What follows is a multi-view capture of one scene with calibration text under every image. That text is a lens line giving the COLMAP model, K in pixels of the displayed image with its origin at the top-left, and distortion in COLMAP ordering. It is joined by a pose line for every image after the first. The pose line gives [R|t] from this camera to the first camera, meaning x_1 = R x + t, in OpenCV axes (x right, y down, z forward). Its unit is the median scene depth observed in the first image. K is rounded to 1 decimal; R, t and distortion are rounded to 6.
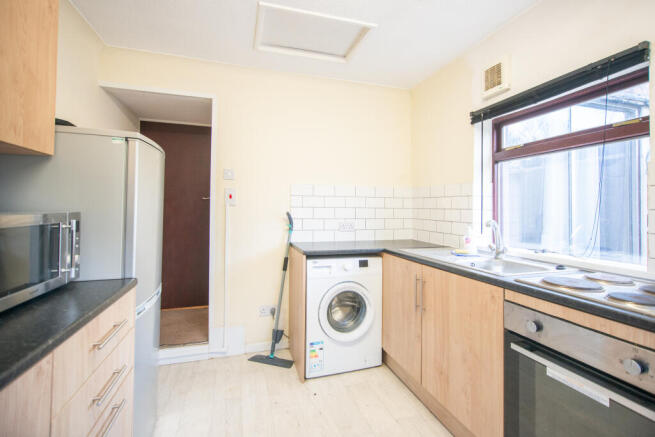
lens RADIAL K [[319.4, 0, 329.6], [0, 319.4, 203.5], [0, 0, 1]] dist [0.001752, 0.000180]
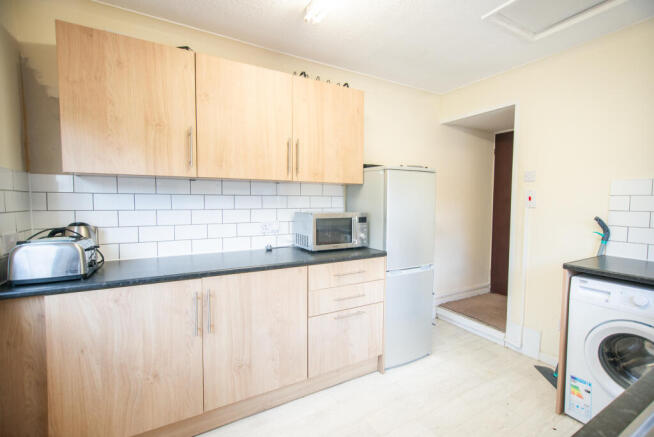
lens RADIAL K [[290.3, 0, 327.0], [0, 290.3, 218.5], [0, 0, 1]] dist [0.000735, 0.000104]
pose [[0.219661, 0.049440, -0.974323, 0.511443], [0.012357, 0.998494, 0.053452, -0.018994], [0.975498, -0.023782, 0.218719, 0.223322]]
